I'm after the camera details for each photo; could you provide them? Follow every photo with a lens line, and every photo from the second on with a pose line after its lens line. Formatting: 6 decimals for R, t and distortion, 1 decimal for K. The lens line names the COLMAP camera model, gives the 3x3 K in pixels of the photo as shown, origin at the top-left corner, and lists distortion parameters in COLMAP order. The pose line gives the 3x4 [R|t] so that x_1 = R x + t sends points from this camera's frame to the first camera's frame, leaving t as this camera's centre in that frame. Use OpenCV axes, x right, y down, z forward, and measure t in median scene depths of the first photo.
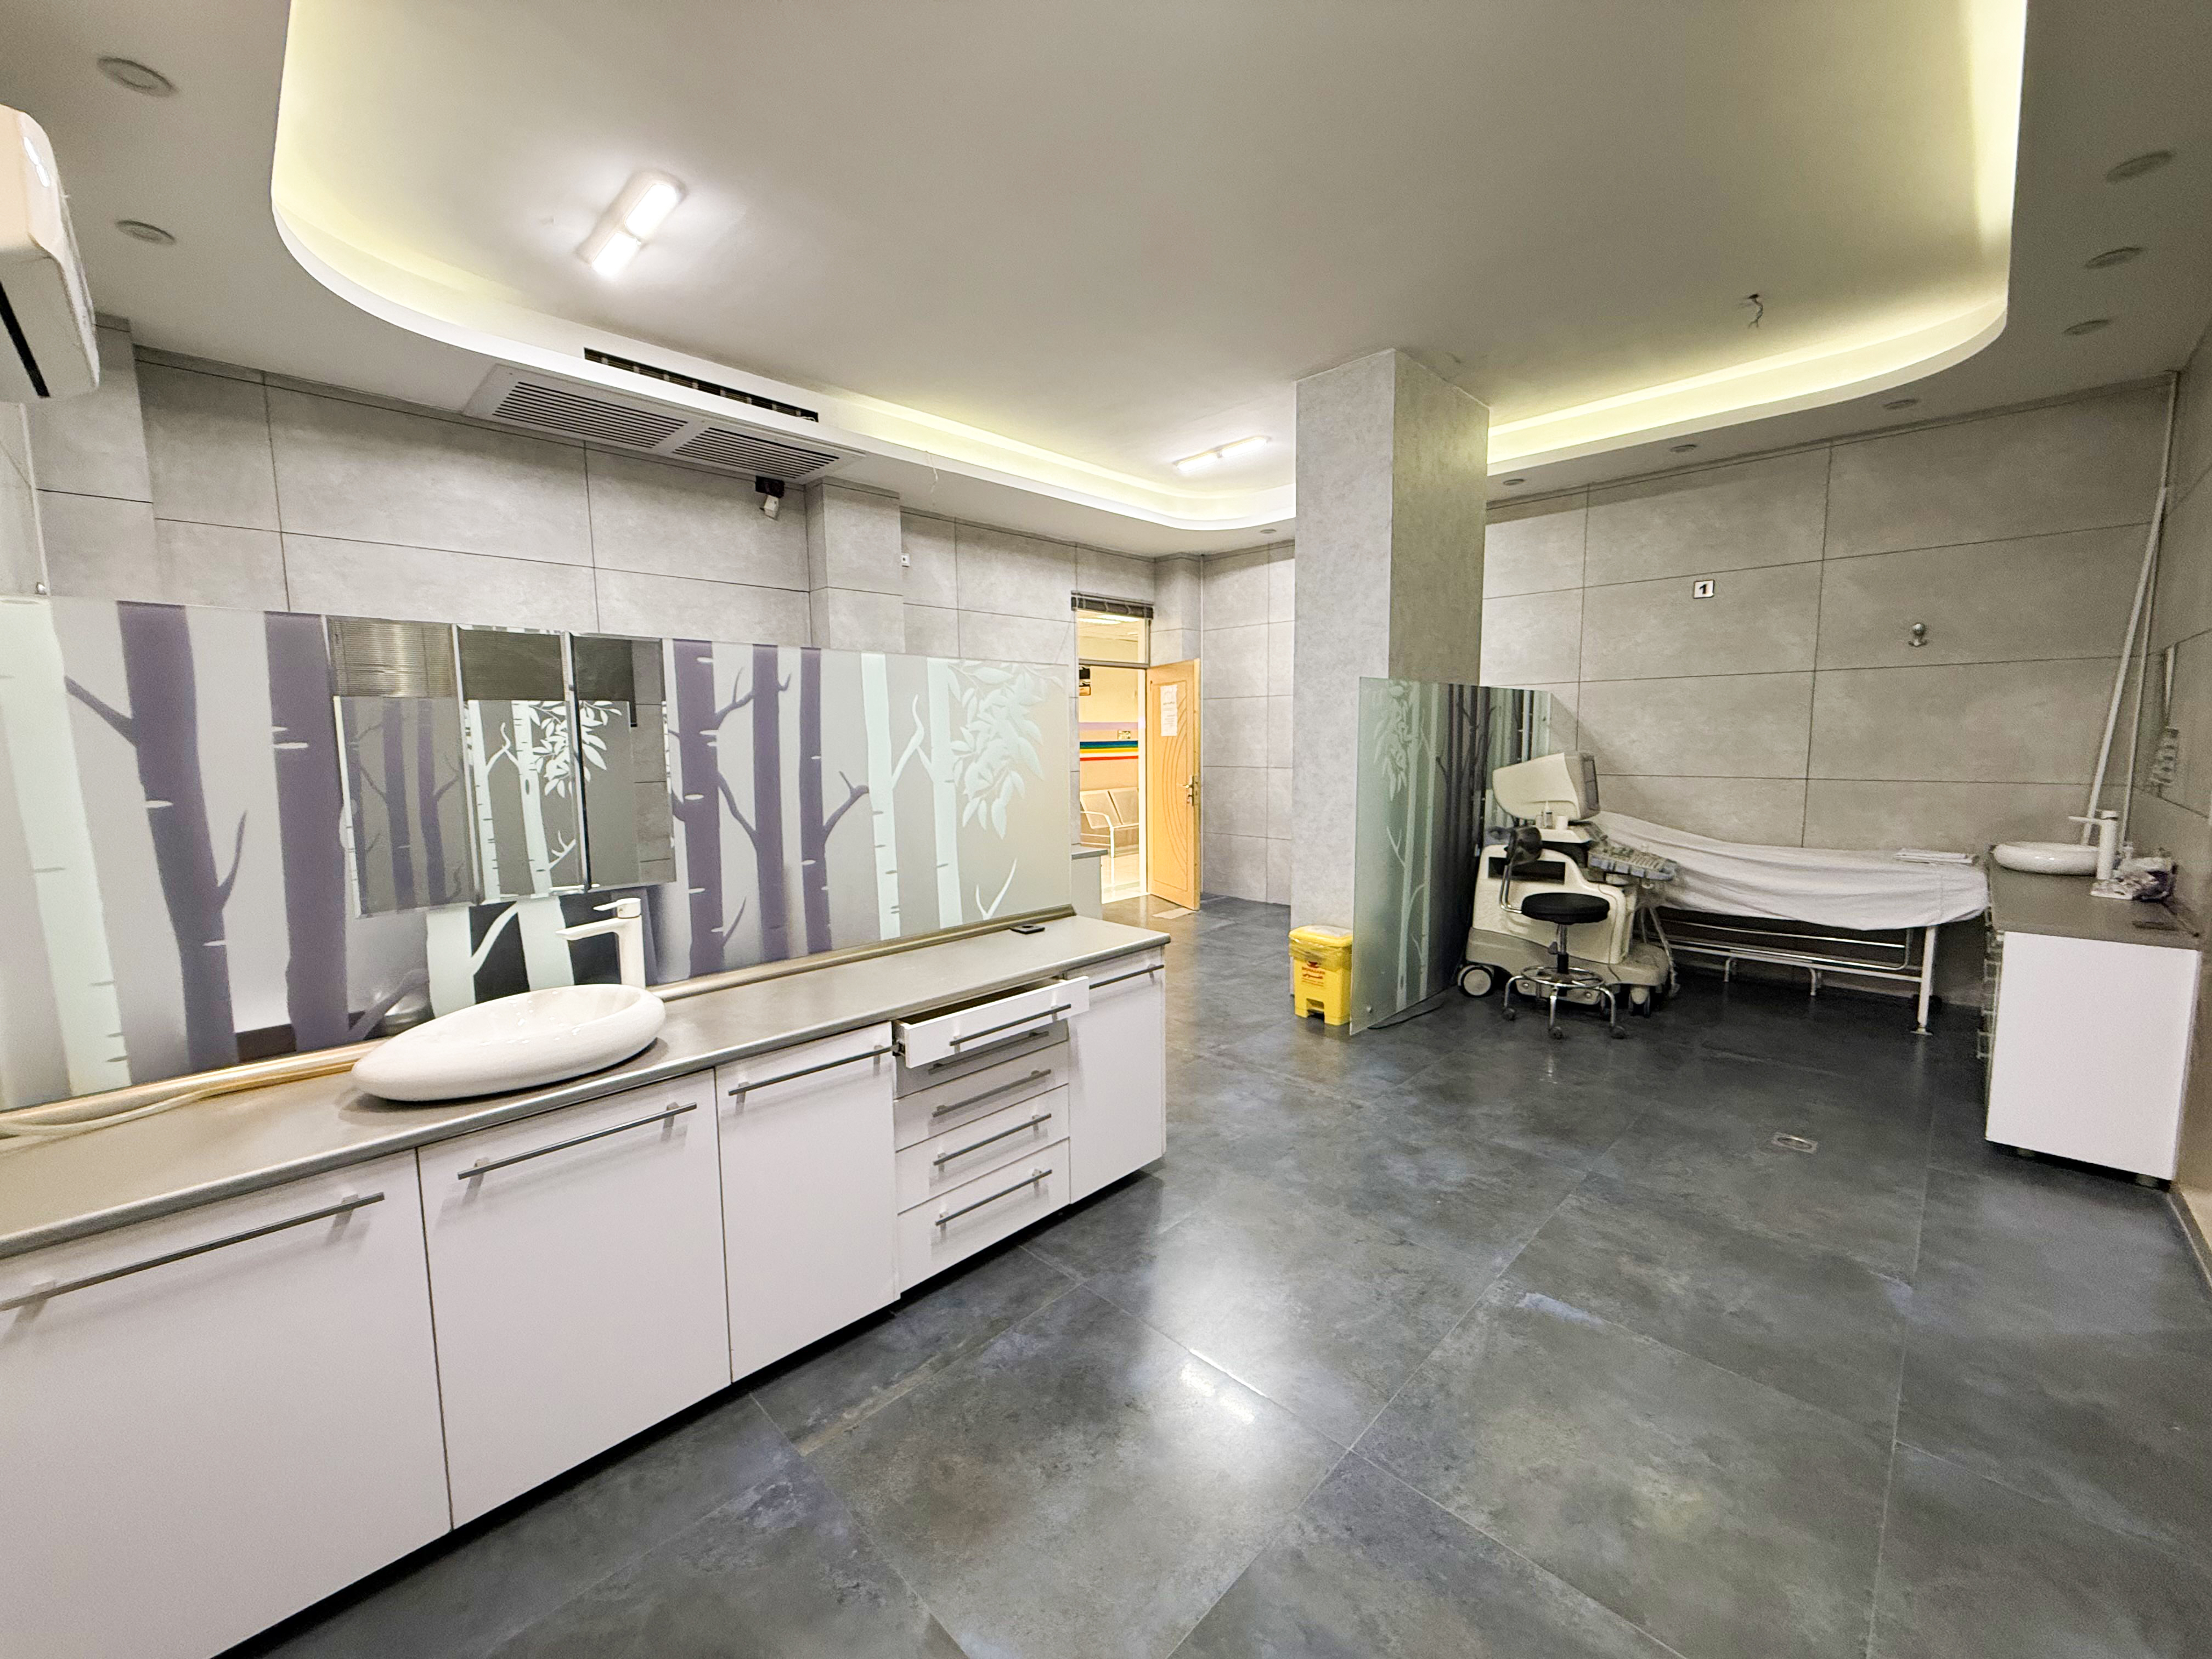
lens RADIAL K [[894.1, 0, 1104.8], [0, 894.1, 831.5], [0, 0, 1]] dist [0.000221, 0.000004]
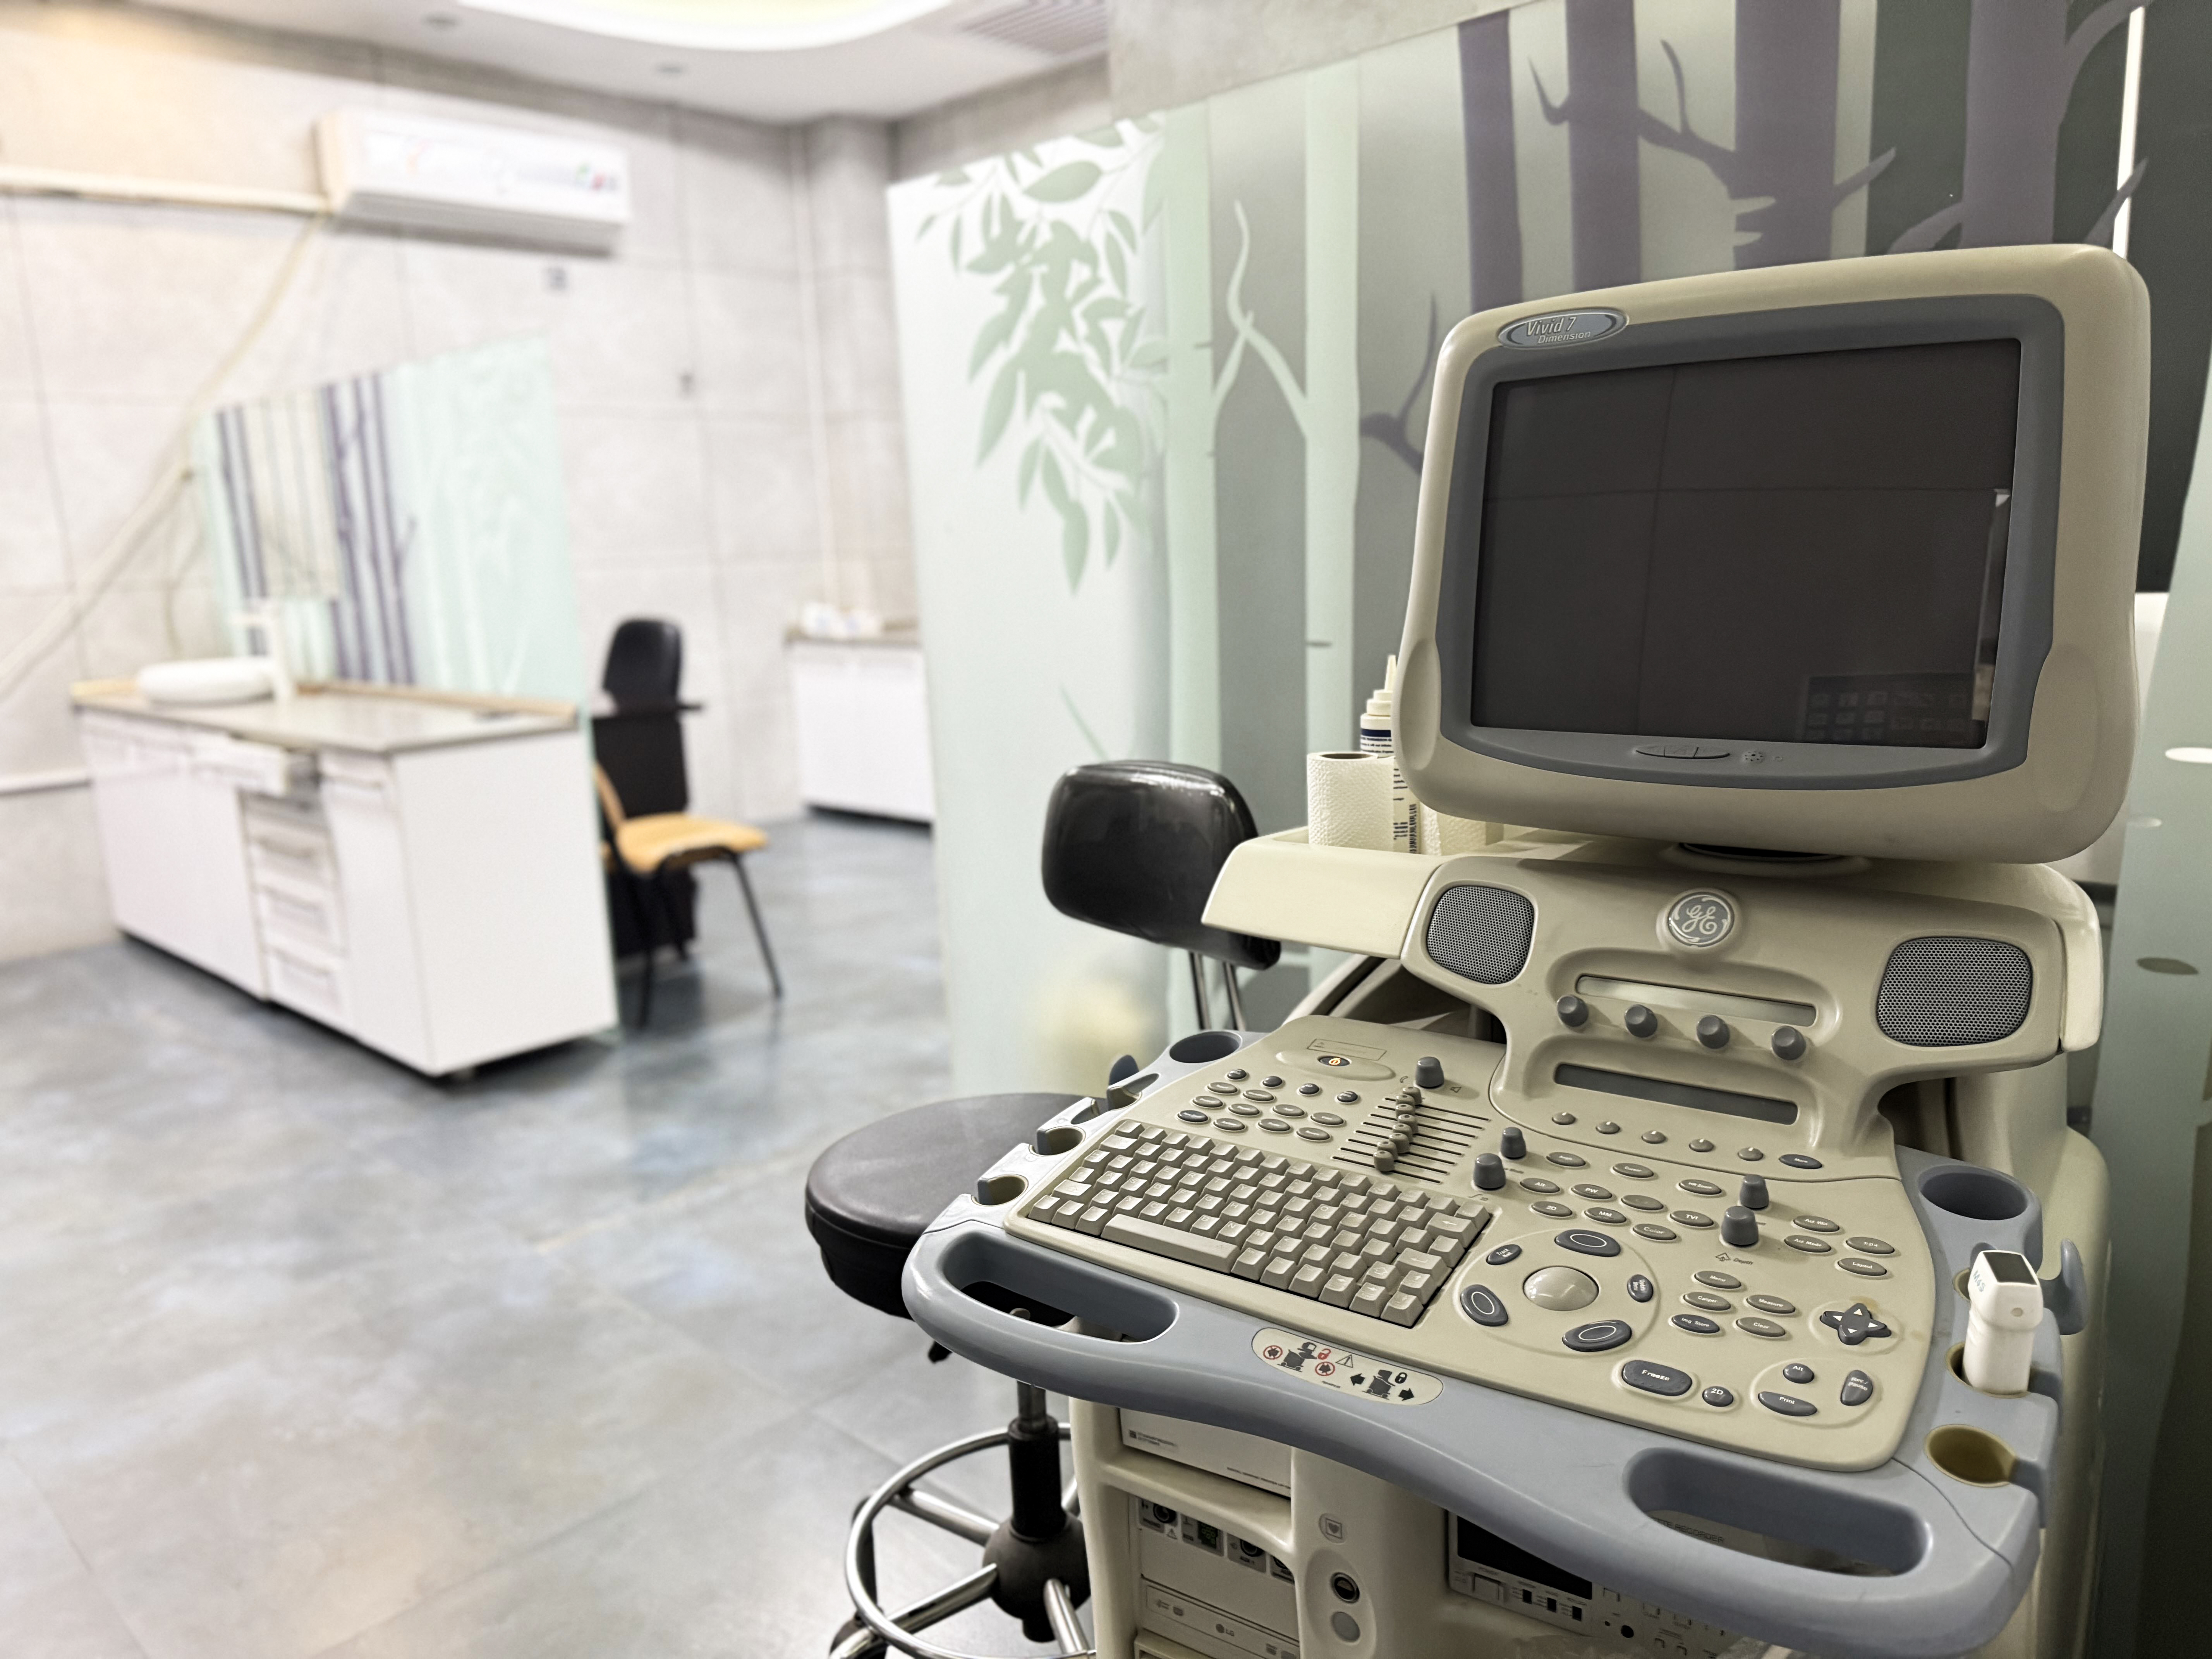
lens RADIAL K [[1583.5, 0, 1106.4], [0, 1583.5, 827.8], [0, 0, 1]] dist [0.000149, -0.000016]
pose [[0.024260, 0.197871, -0.979928, 1.069514], [-0.072238, 0.978001, 0.195694, -0.078244], [0.997092, 0.066040, 0.038021, 1.279725]]
